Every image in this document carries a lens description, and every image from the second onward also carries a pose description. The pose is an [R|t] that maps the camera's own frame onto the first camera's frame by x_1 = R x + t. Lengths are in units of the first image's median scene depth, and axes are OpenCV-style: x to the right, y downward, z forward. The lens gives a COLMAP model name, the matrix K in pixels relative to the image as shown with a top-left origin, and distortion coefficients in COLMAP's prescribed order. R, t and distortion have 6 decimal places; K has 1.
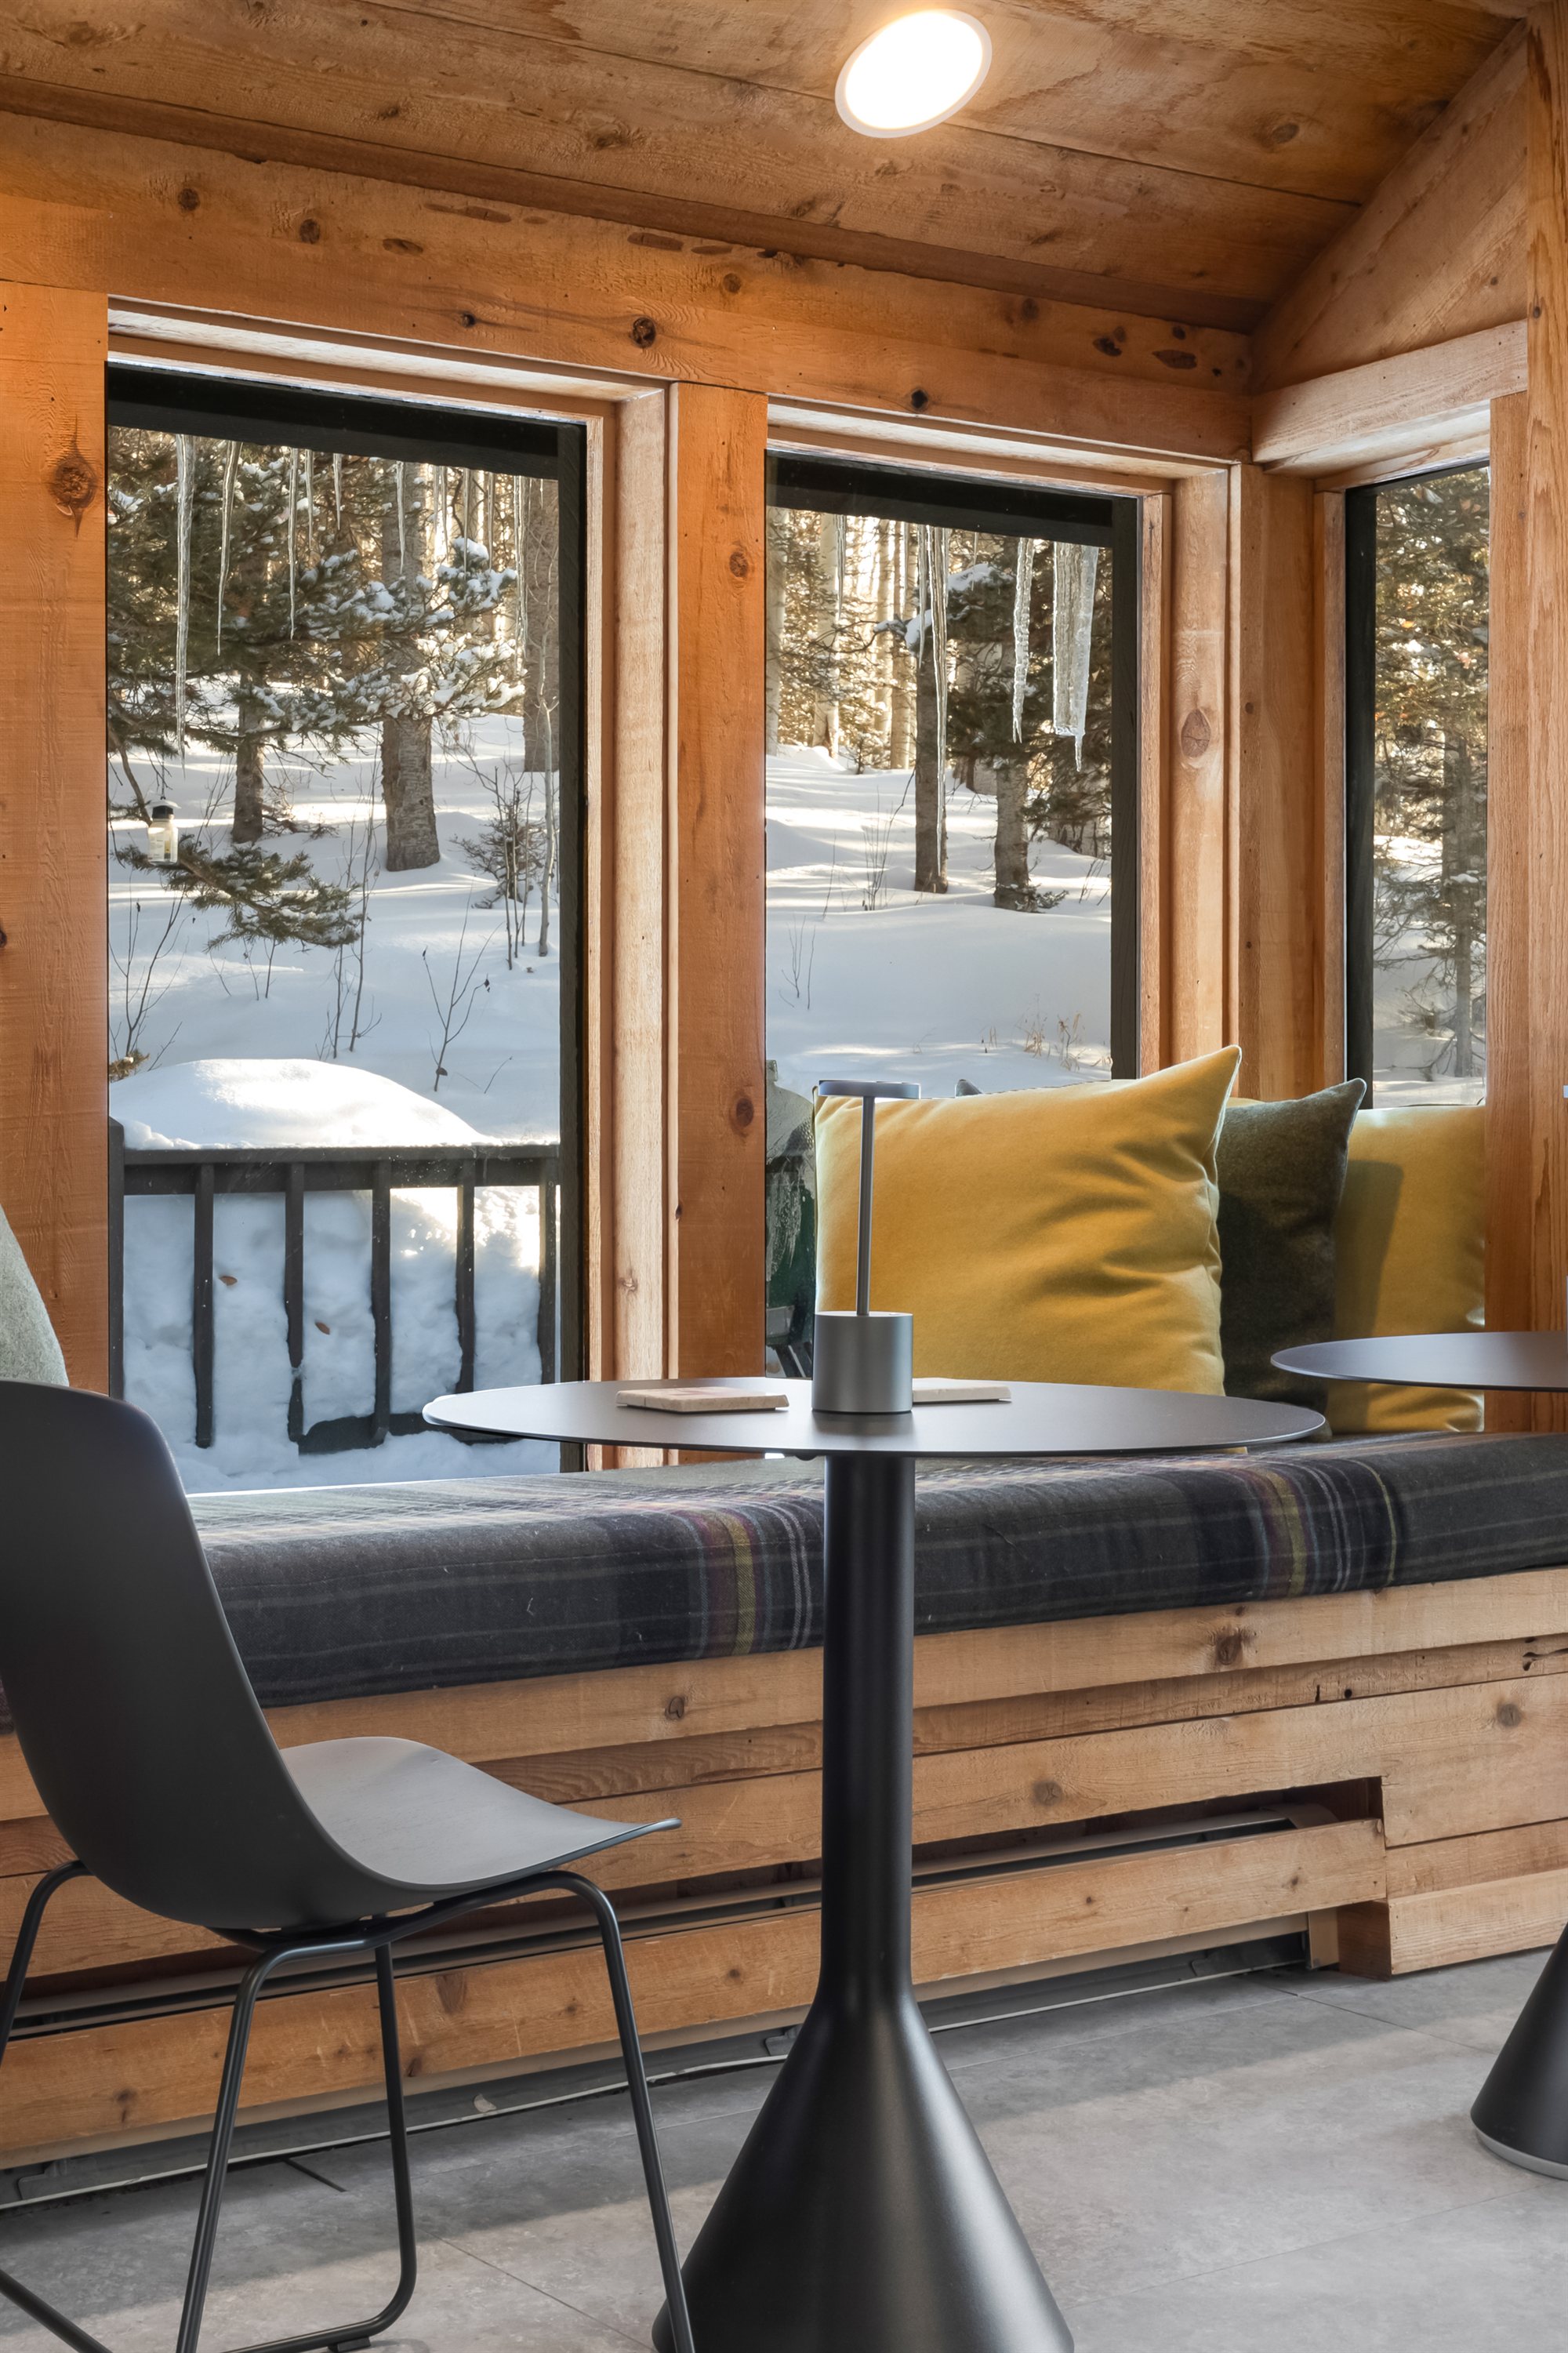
lens RADIAL K [[3633.1, 0, 781.6], [0, 3633.1, 1151.4], [0, 0, 1]] dist [0.004826, 0.000000]
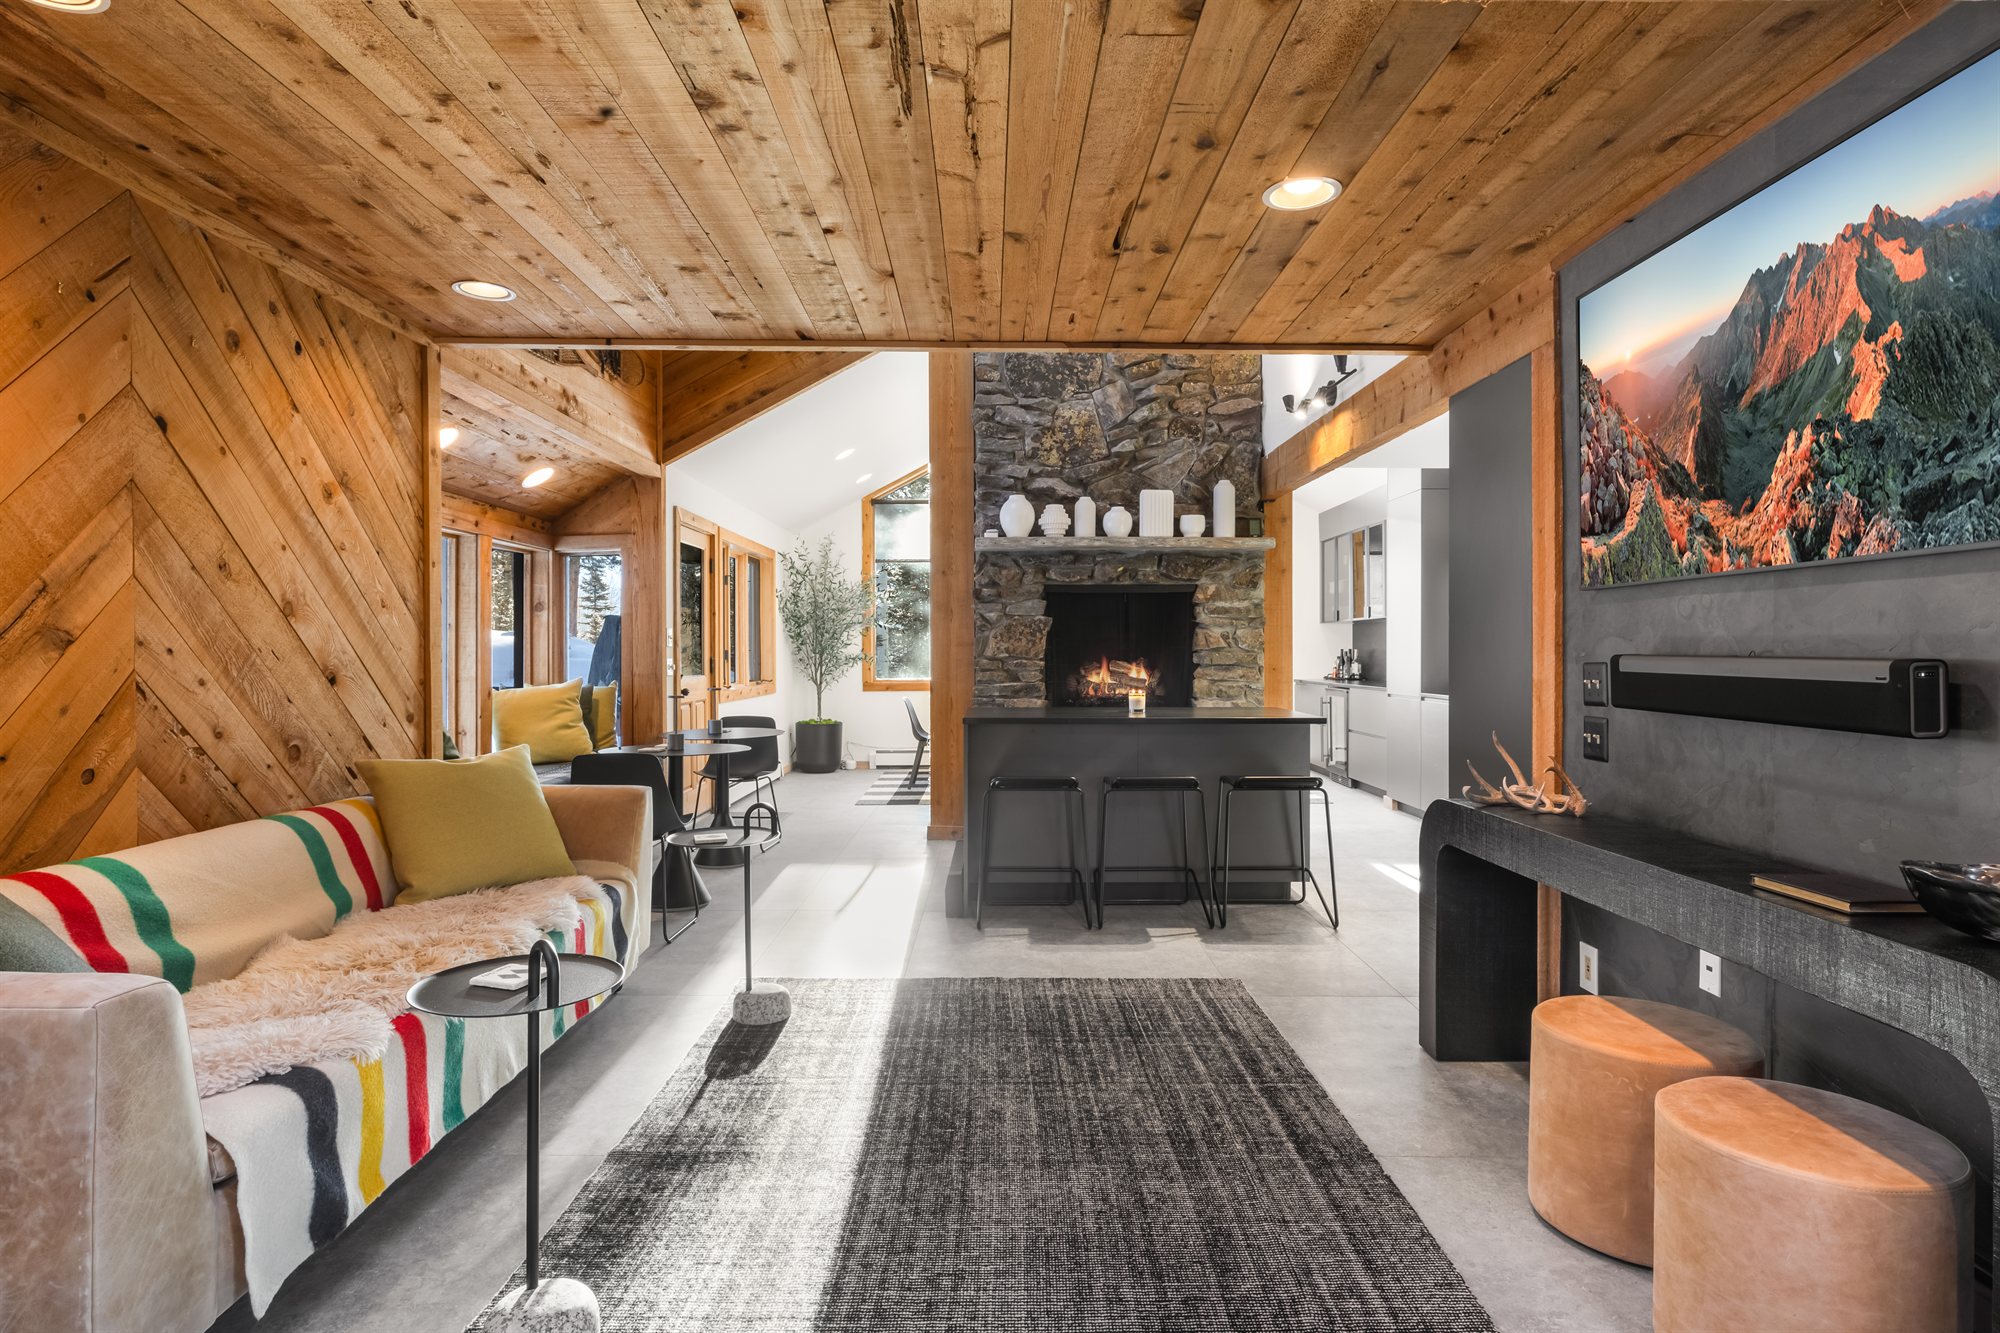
lens RADIAL K [[1049.7, 0, 998.9], [0, 1049.7, 663.1], [0, 0, 1]] dist [0.002462, 0.000620]
pose [[0.599650, -0.002796, 0.800257, -0.684367], [0.000934, 0.999996, 0.002794, -0.052564], [-0.800262, -0.000928, 0.599650, -0.307965]]
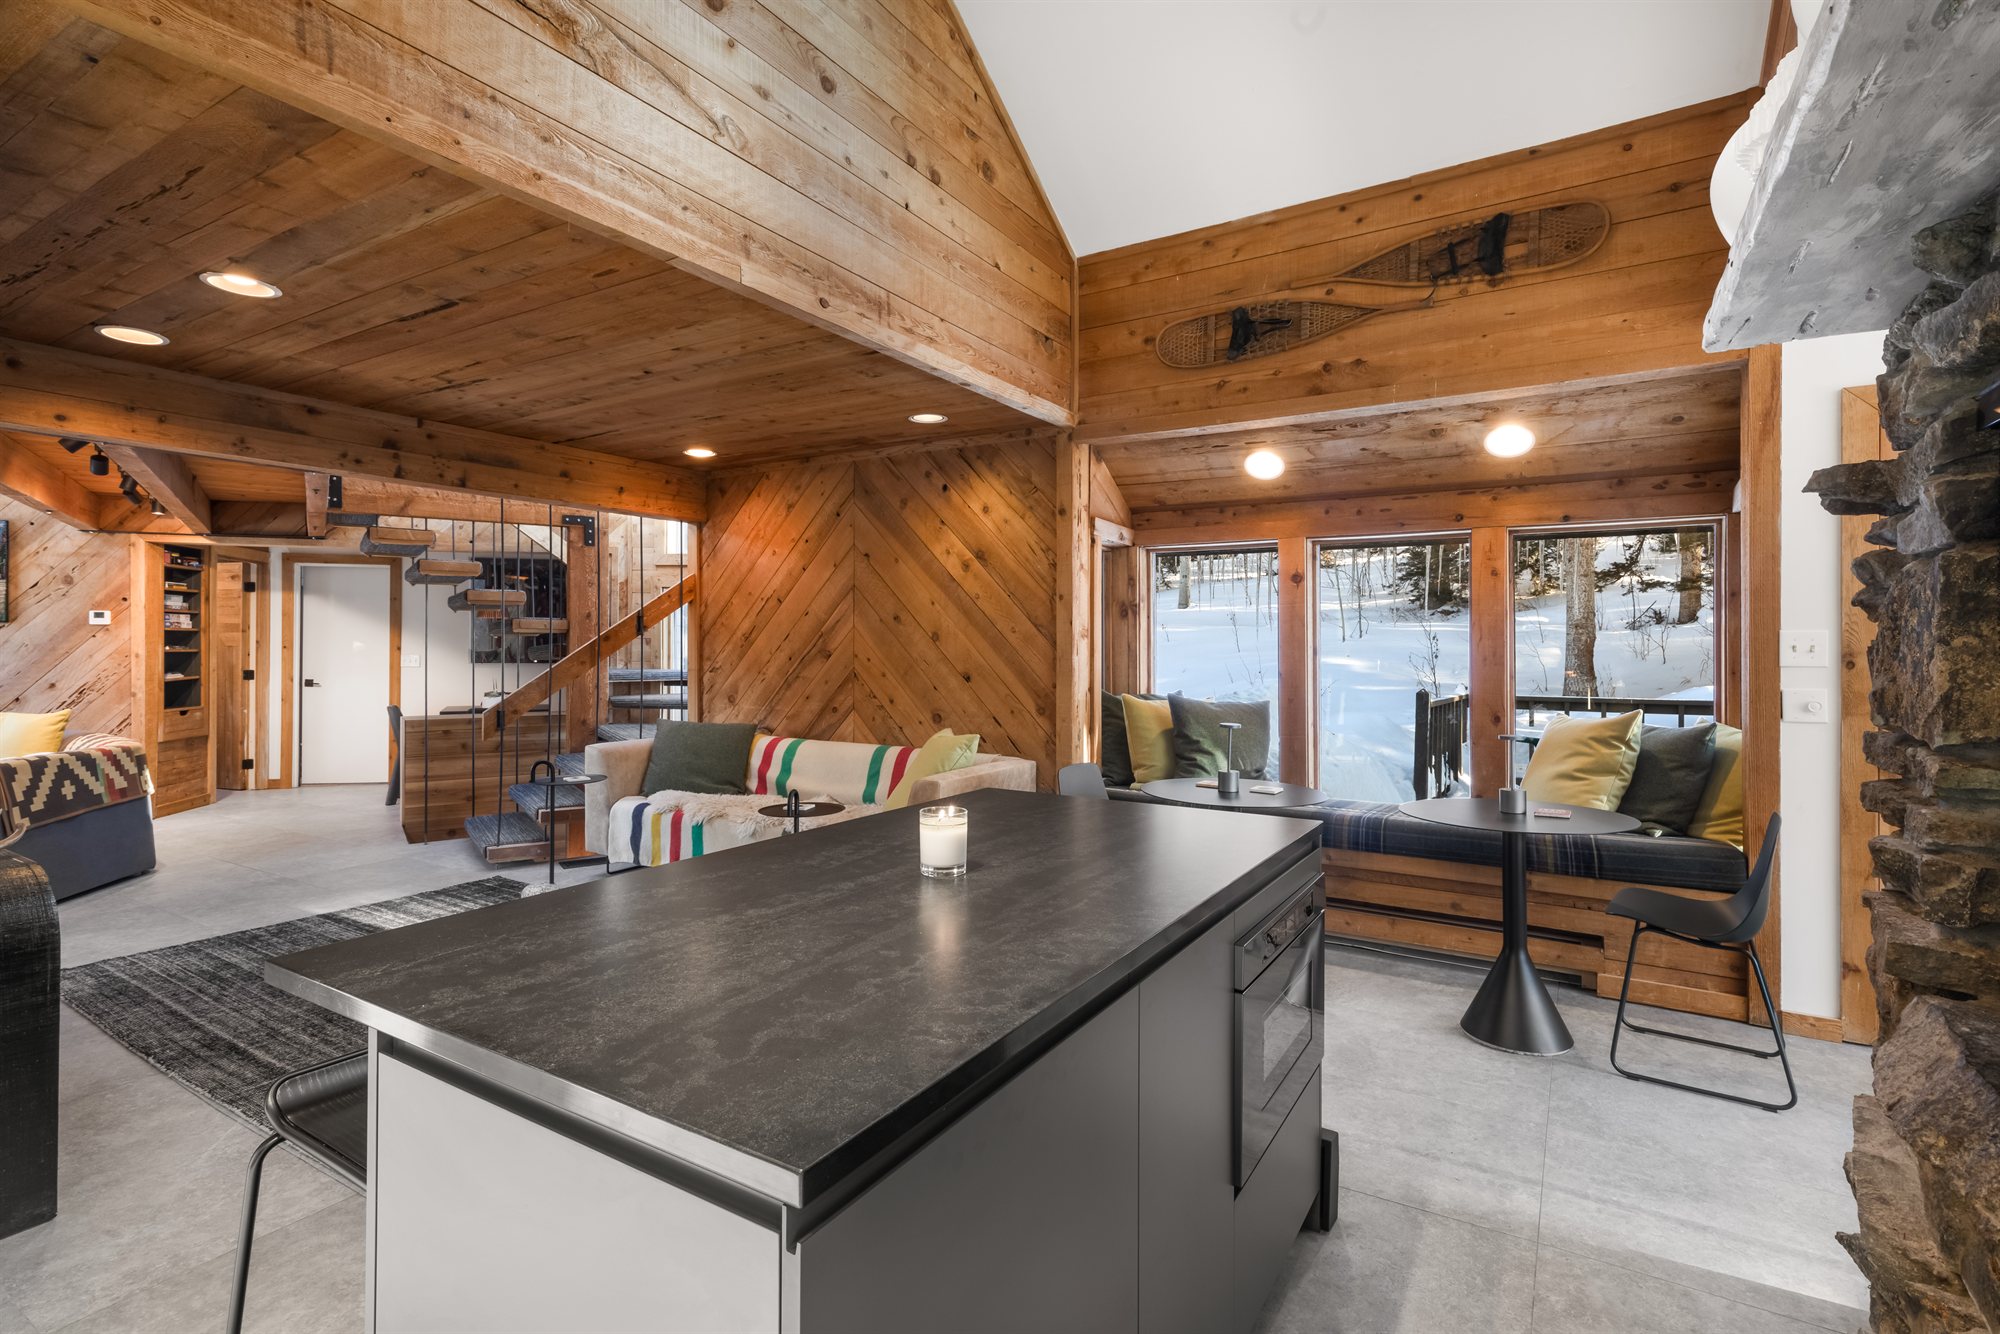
lens RADIAL K [[940.7, 0, 1002.8], [0, 940.7, 649.4], [0, 0, 1]] dist [0.010324, 0.000432]
pose [[0.370651, 0.013095, -0.928680, 0.710053], [-0.013156, 0.999874, 0.008848, -0.084174], [0.928679, 0.008938, 0.370776, 0.163551]]
